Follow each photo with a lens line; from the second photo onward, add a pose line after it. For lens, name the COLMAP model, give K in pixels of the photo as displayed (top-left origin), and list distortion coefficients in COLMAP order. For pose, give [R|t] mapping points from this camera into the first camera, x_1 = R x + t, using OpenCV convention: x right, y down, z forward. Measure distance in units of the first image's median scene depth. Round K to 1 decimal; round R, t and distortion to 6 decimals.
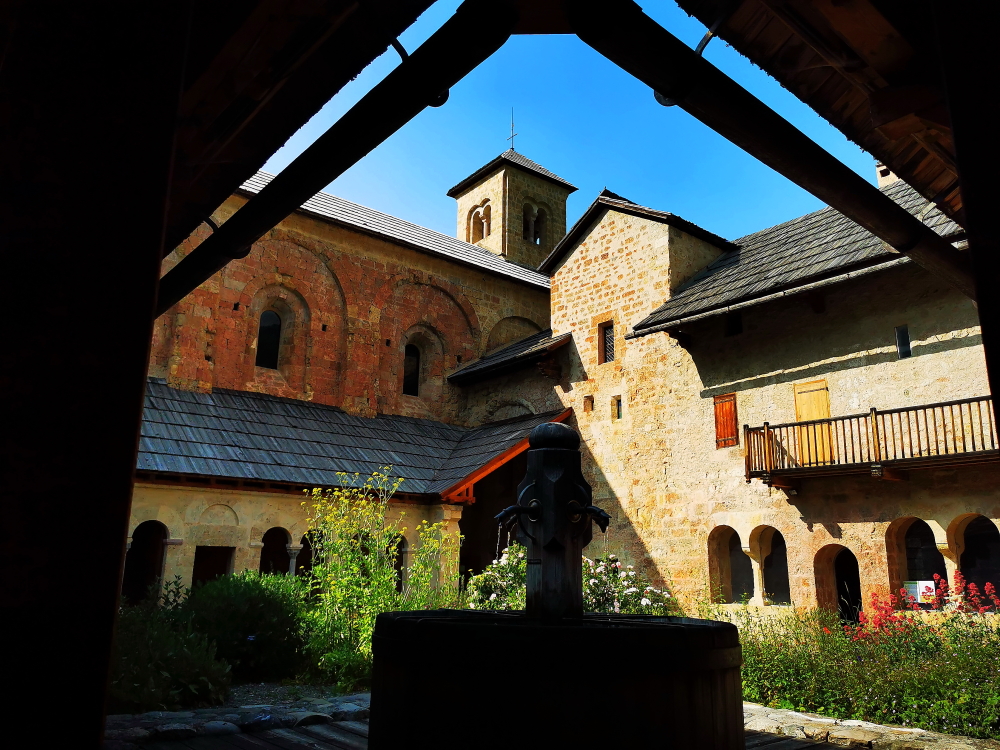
lens RADIAL K [[769.7, 0, 502.3], [0, 769.7, 376.7], [0, 0, 1]] dist [0.034054, -0.026863]
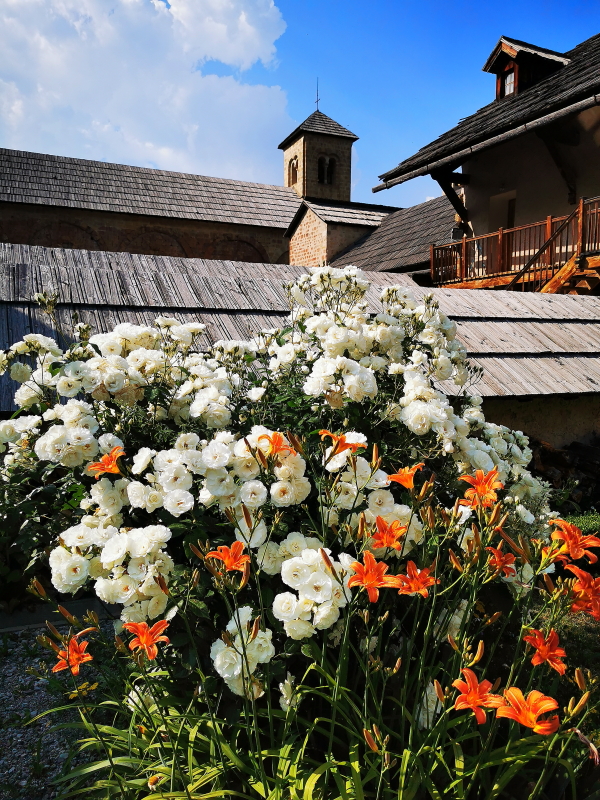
lens RADIAL K [[615.8, 0, 292.7], [0, 615.8, 401.4], [0, 0, 1]] dist [0.034054, -0.026863]
pose [[0.963340, 0.019616, -0.267567, 0.441421], [0.070036, 0.944353, 0.321390, -0.225060], [0.258982, -0.328348, 0.908359, -0.430023]]
